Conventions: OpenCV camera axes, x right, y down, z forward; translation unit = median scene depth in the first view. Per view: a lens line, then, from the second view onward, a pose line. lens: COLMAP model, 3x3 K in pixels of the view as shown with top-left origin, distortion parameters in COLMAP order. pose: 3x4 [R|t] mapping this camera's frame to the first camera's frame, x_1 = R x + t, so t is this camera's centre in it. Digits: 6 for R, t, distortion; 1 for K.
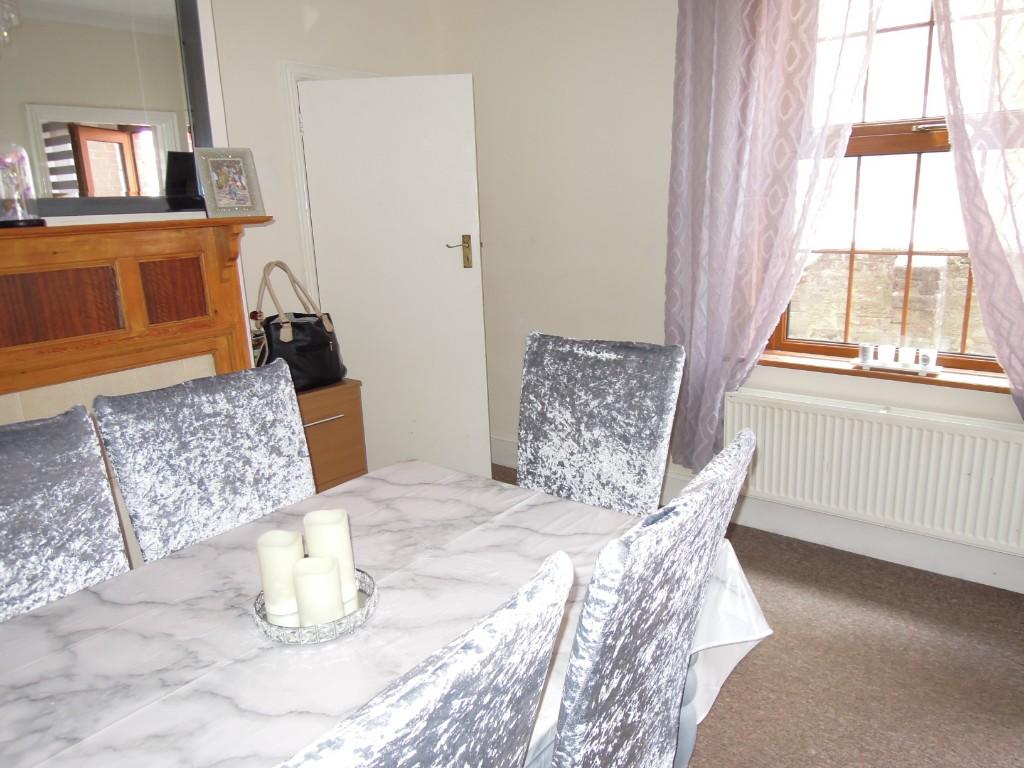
lens RADIAL K [[728.7, 0, 515.9], [0, 728.7, 384.9], [0, 0, 1]] dist [-0.026338, 0.000167]
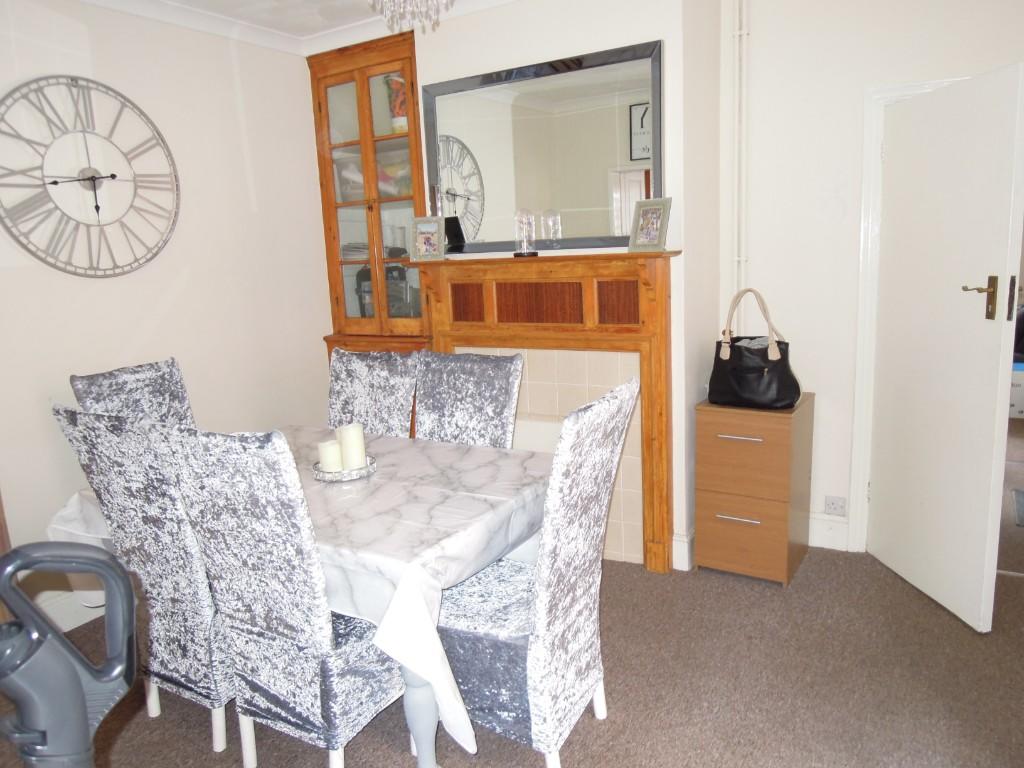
lens RADIAL K [[728.7, 0, 515.9], [0, 728.7, 385.4], [0, 0, 1]] dist [-0.026338, 0.000167]
pose [[0.132108, 0.216560, -0.967290, 0.976889], [-0.200496, 0.961510, 0.187883, -0.220488], [0.970747, 0.169117, 0.170442, 0.654539]]
